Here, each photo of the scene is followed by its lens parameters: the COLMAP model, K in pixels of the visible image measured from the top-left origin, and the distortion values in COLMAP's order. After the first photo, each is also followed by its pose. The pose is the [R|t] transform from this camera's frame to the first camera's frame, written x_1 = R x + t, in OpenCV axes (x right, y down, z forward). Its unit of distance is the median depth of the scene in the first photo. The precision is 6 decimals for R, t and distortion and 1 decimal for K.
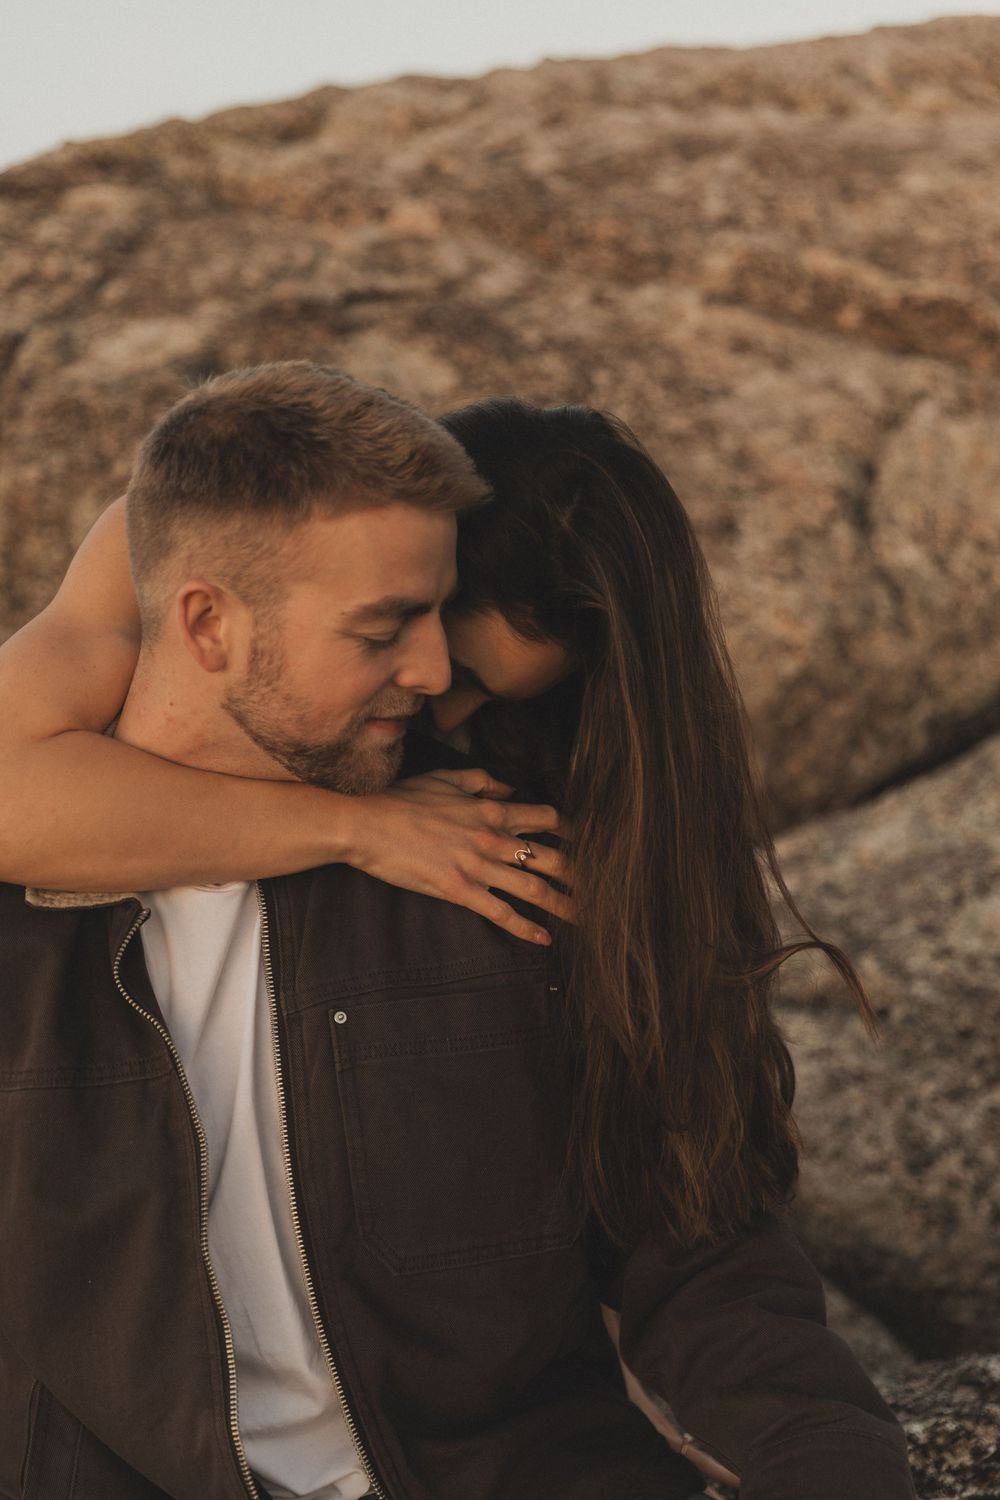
lens RADIAL K [[2455.5, 0, 500.0], [0, 2455.5, 750.0], [0, 0, 1]] dist [0.018249, 0.051668]
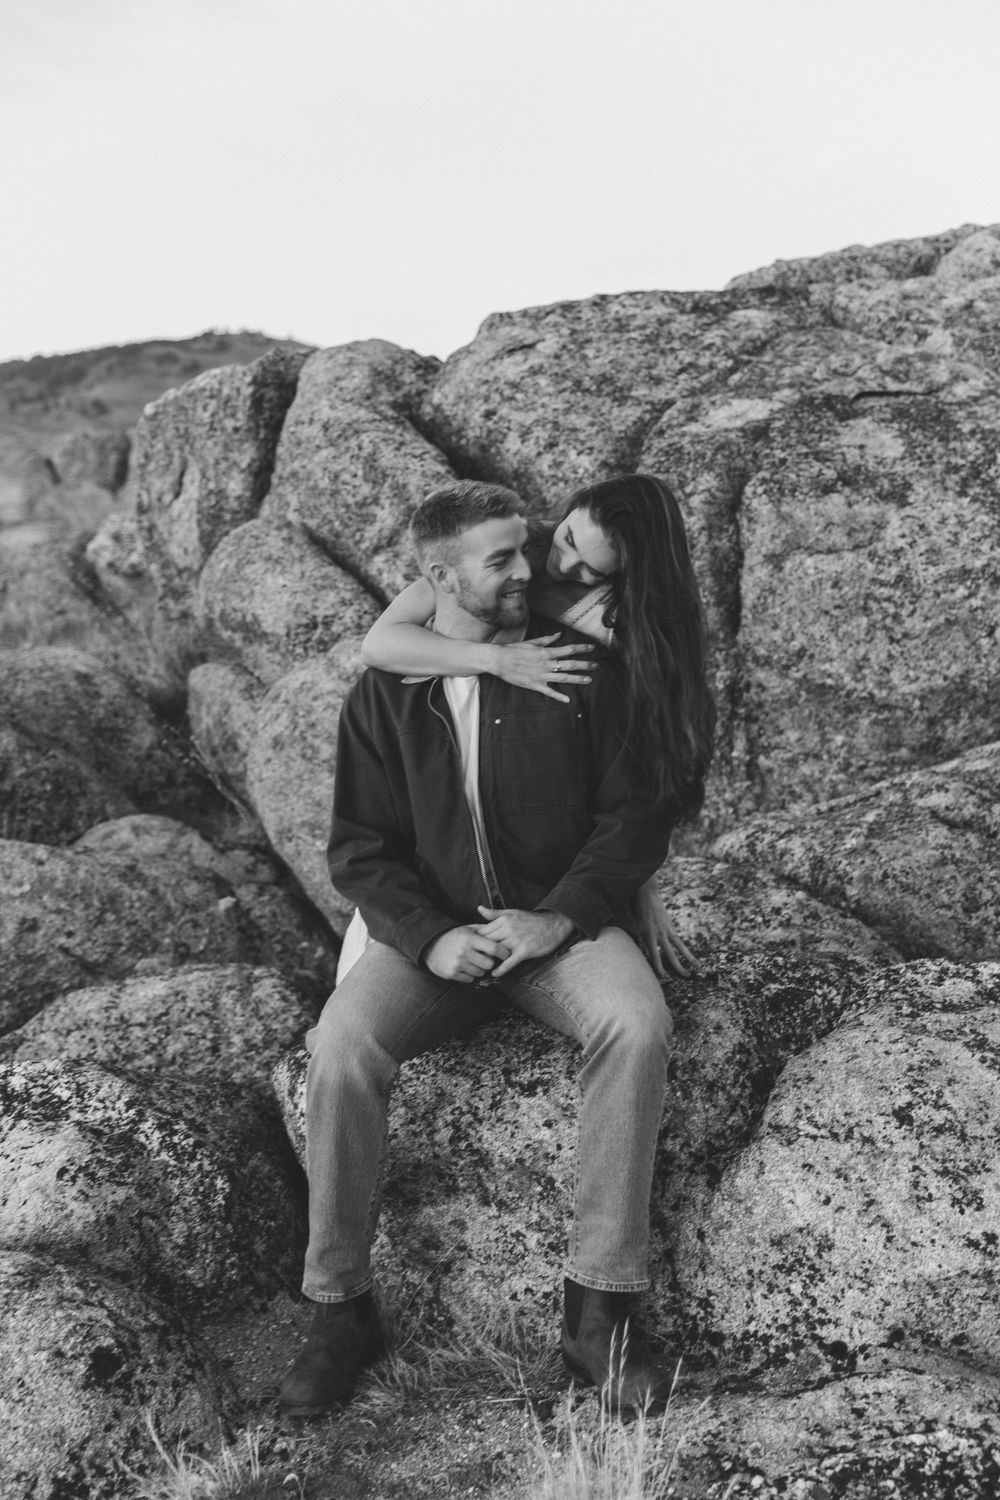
lens RADIAL K [[1993.0, 0, 500.0], [0, 1993.0, 750.0], [0, 0, 1]] dist [0.029103, 0.037088]
pose [[0.917749, 0.144750, -0.369844, 0.243351], [-0.129333, 0.989383, 0.066293, -0.003706], [0.375513, -0.013007, 0.926726, -0.342484]]
